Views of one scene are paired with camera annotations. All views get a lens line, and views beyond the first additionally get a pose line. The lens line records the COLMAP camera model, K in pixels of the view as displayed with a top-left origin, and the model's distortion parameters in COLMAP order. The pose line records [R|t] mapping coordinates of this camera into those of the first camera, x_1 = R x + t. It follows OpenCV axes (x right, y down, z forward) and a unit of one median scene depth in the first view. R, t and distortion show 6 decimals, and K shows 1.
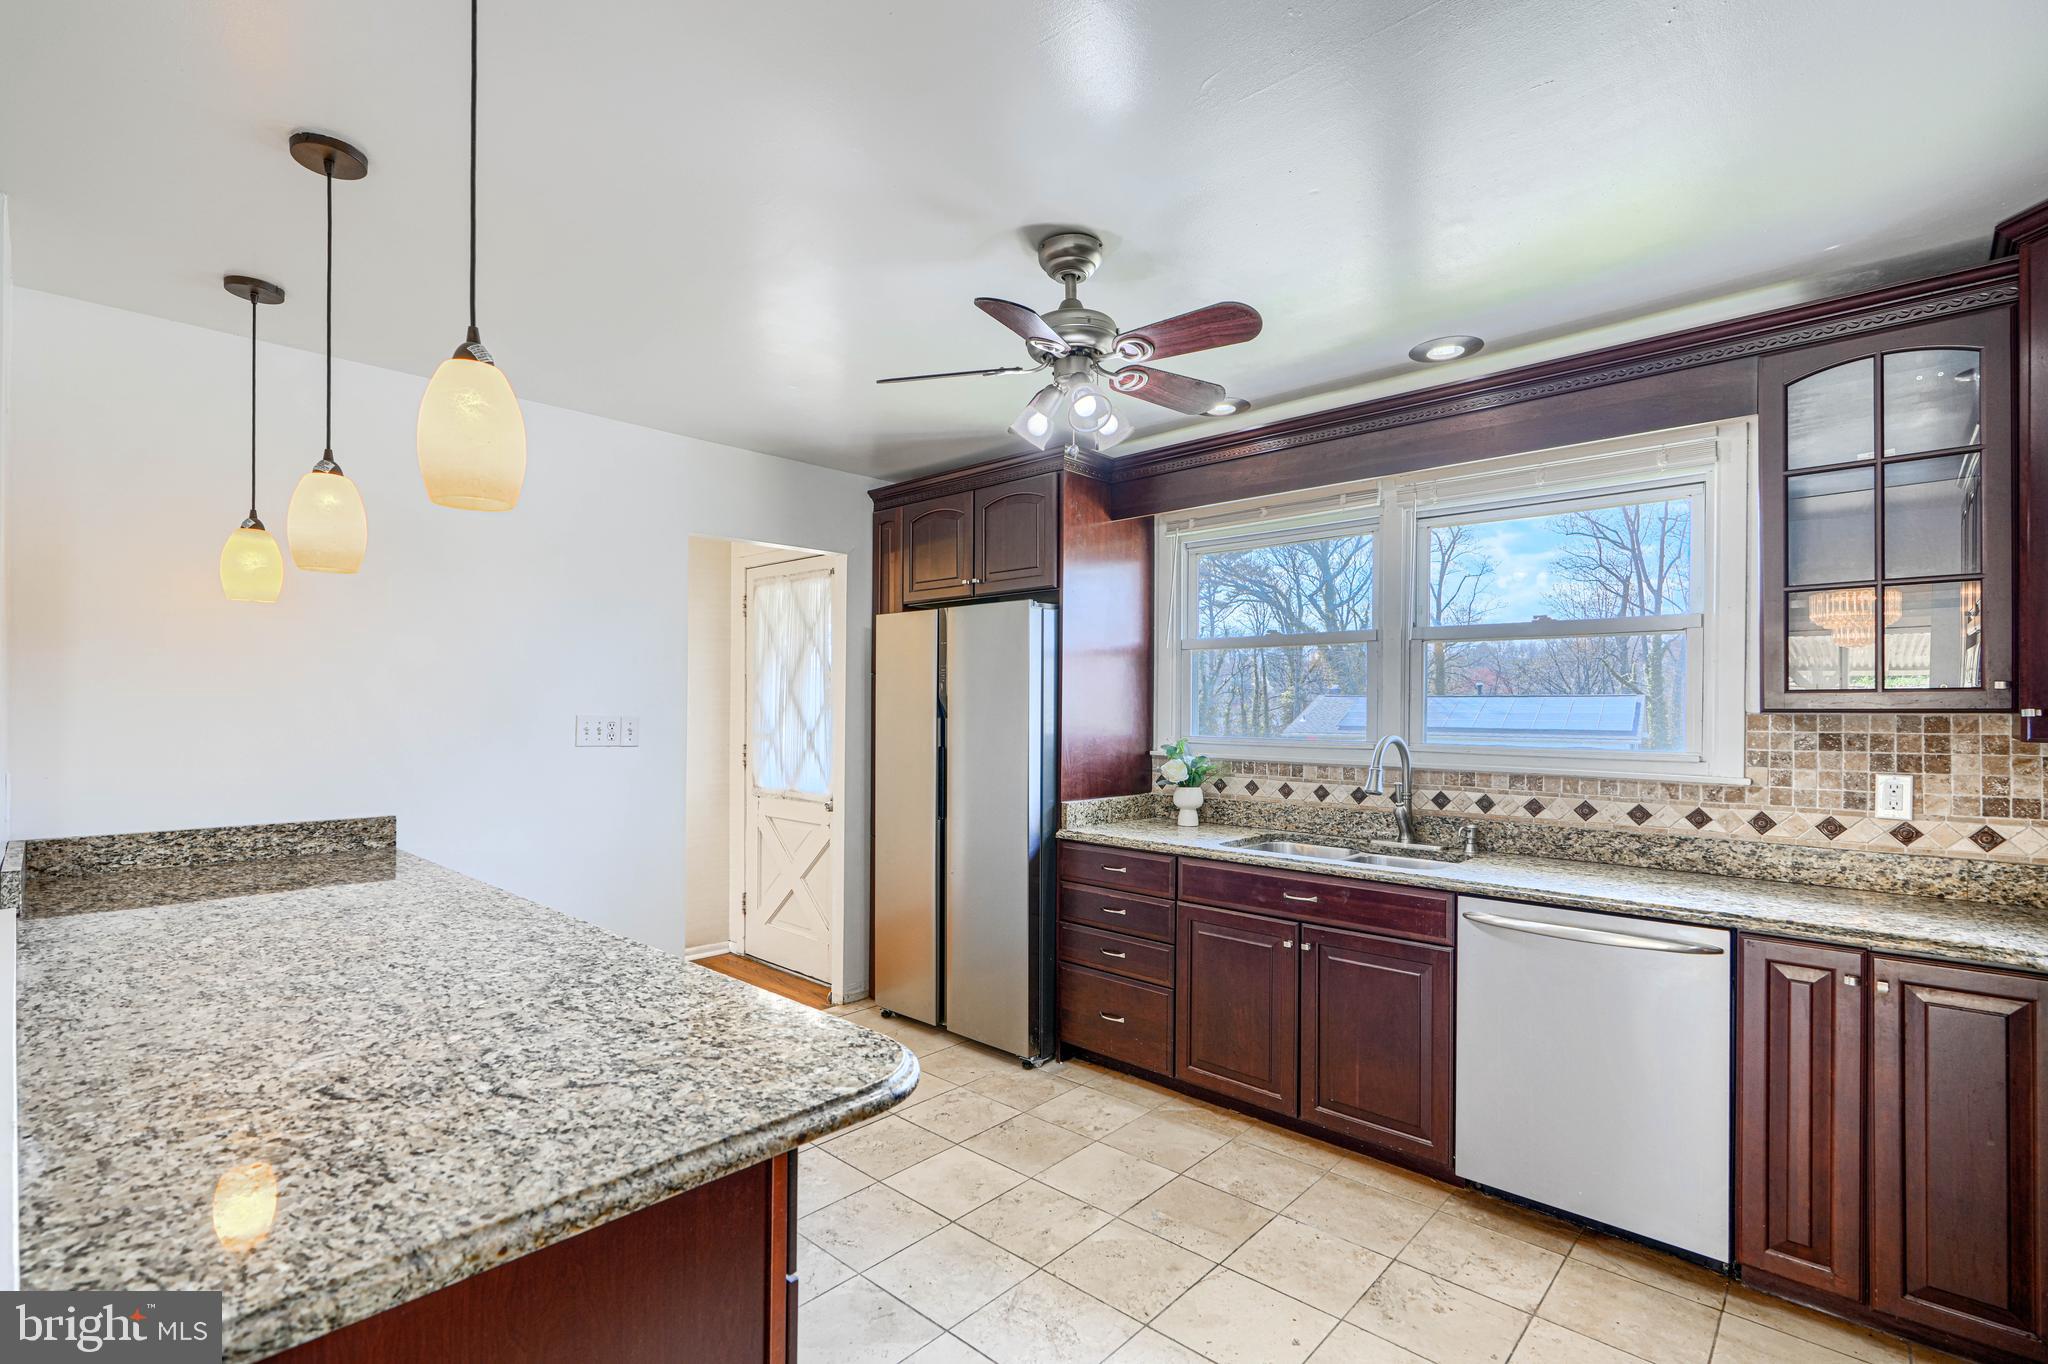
lens RADIAL K [[925.4, 0, 1021.9], [0, 925.4, 704.7], [0, 0, 1]] dist [0.000510, 0.000041]
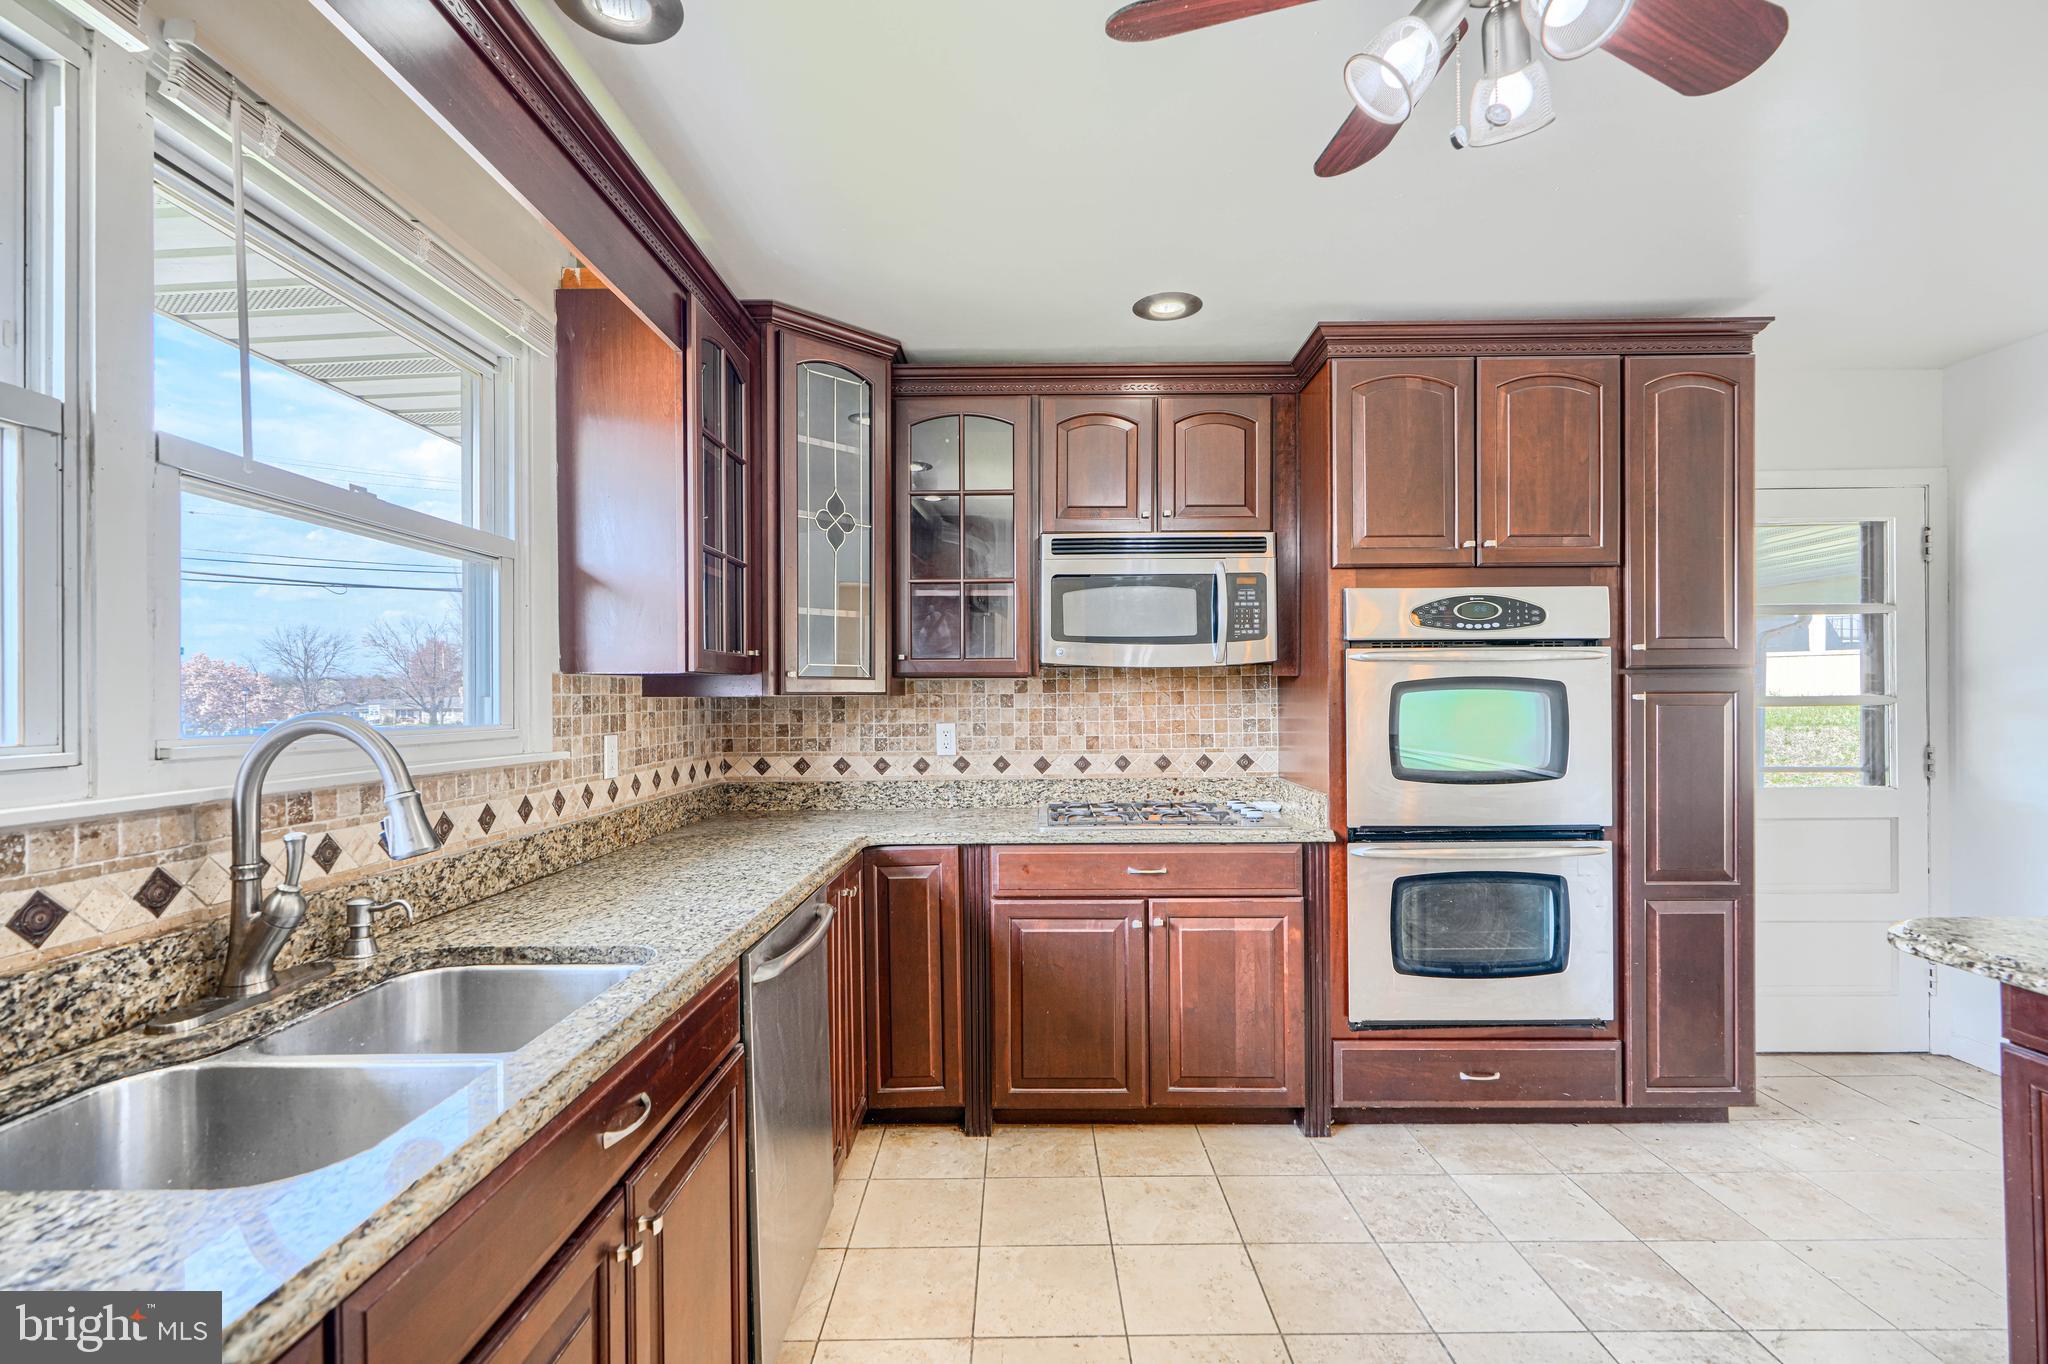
lens RADIAL K [[933.7, 0, 1020.4], [0, 933.7, 696.4], [0, 0, 1]] dist [0.000676, 0.000240]
pose [[-0.673094, 0.003080, 0.739550, -0.110998], [0.005056, 0.999987, 0.000436, 0.030028], [-0.739540, 0.004033, -0.673101, 1.176551]]
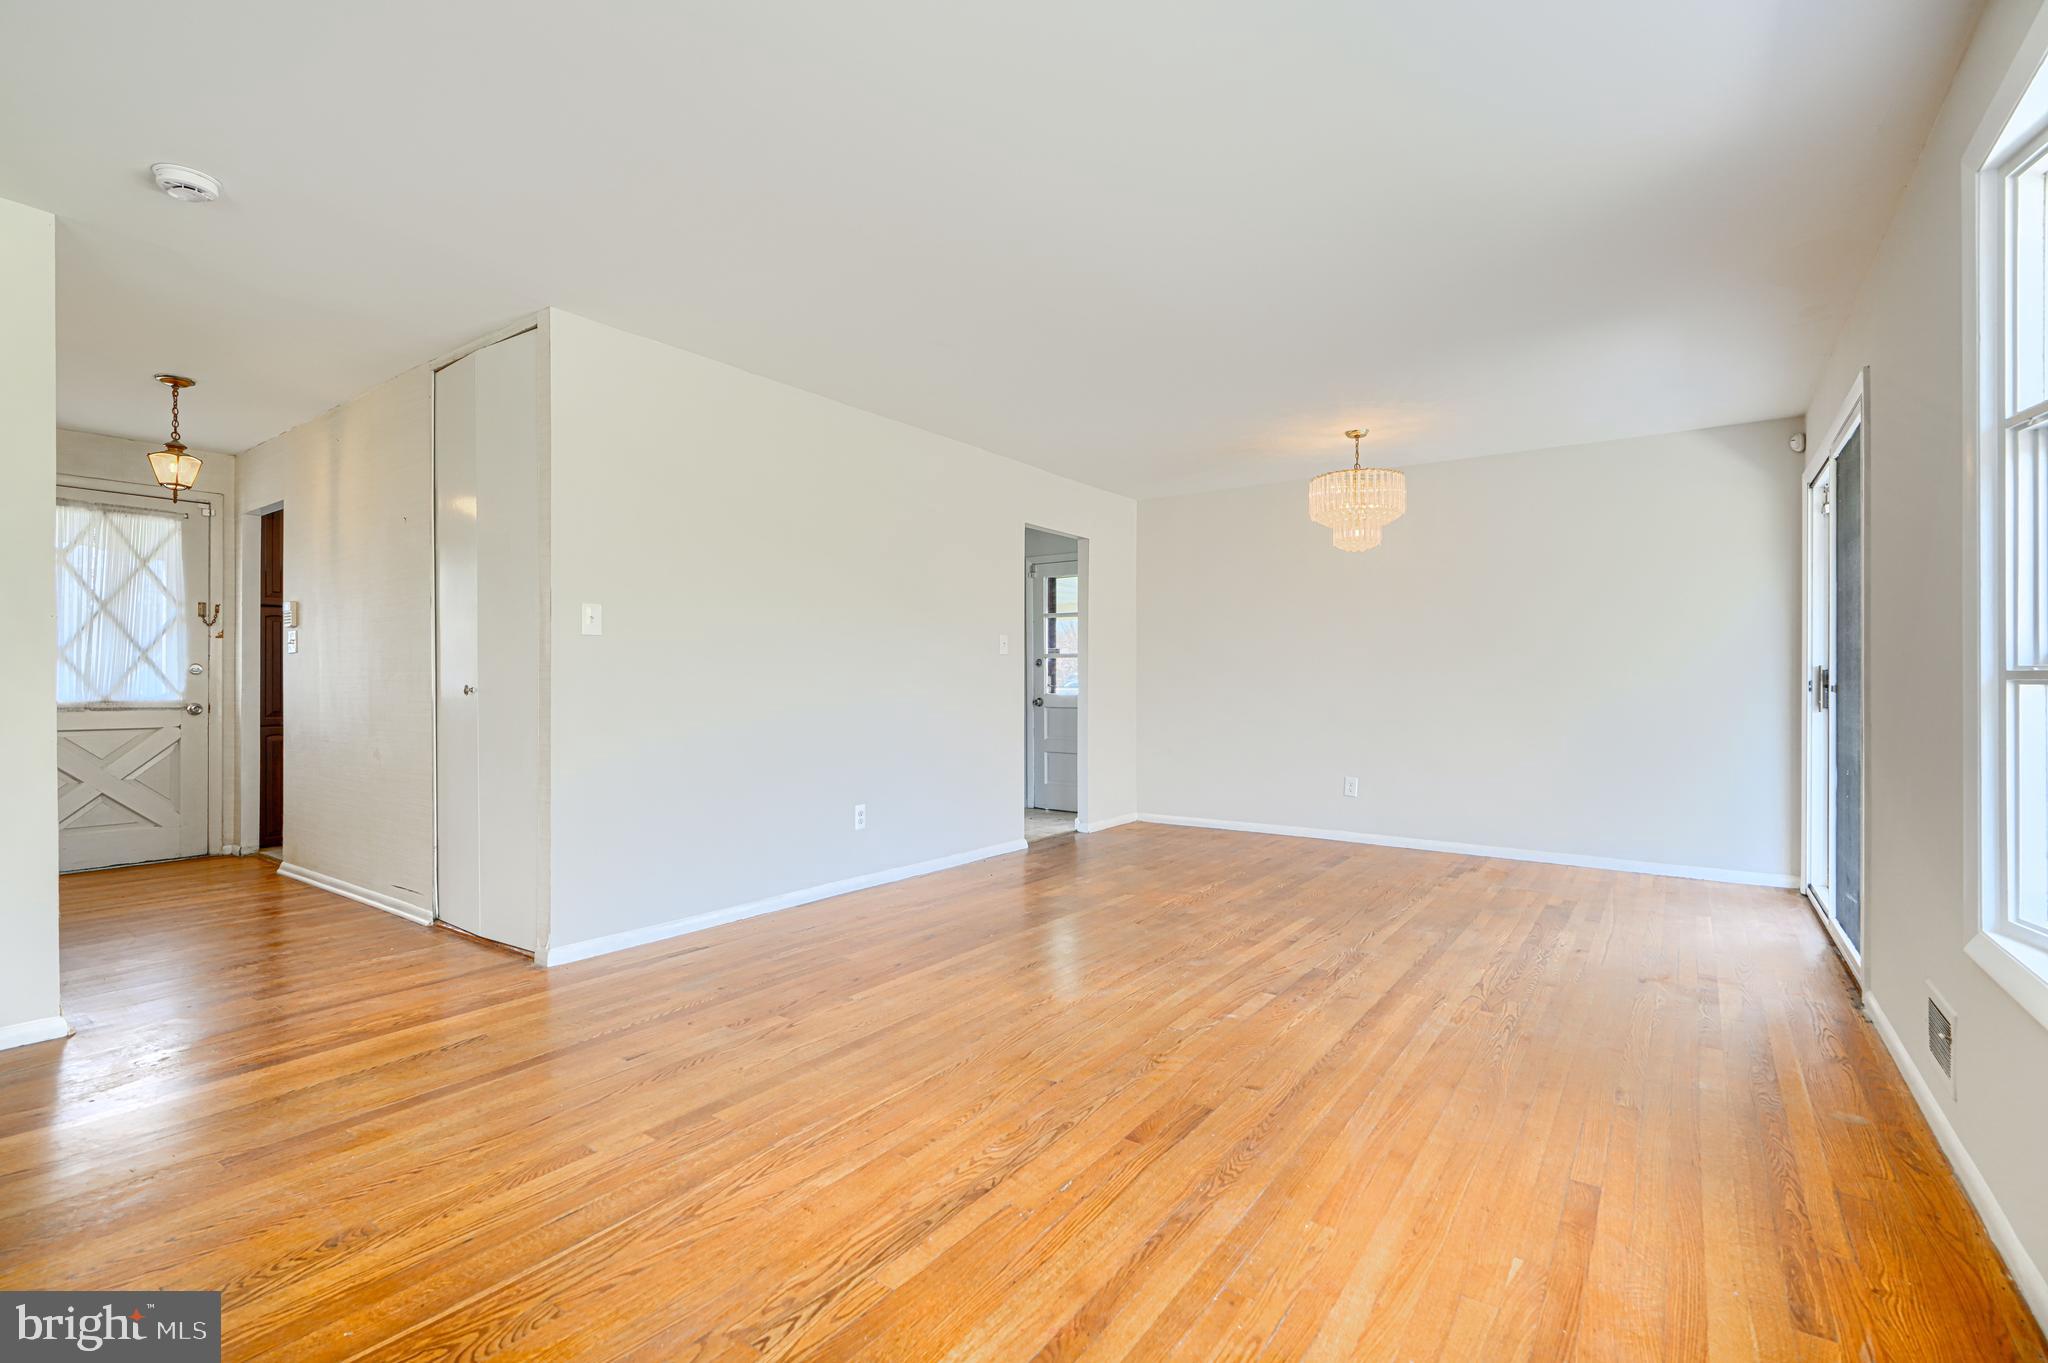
lens RADIAL K [[917.7, 0, 1011.0], [0, 917.7, 678.1], [0, 0, 1]] dist [0.000481, 0.000467]
pose [[-0.110093, -0.002259, 0.993919, -2.498847], [-0.005042, 0.999986, 0.001714, 0.099522], [-0.993909, -0.004822, -0.110102, 0.081705]]
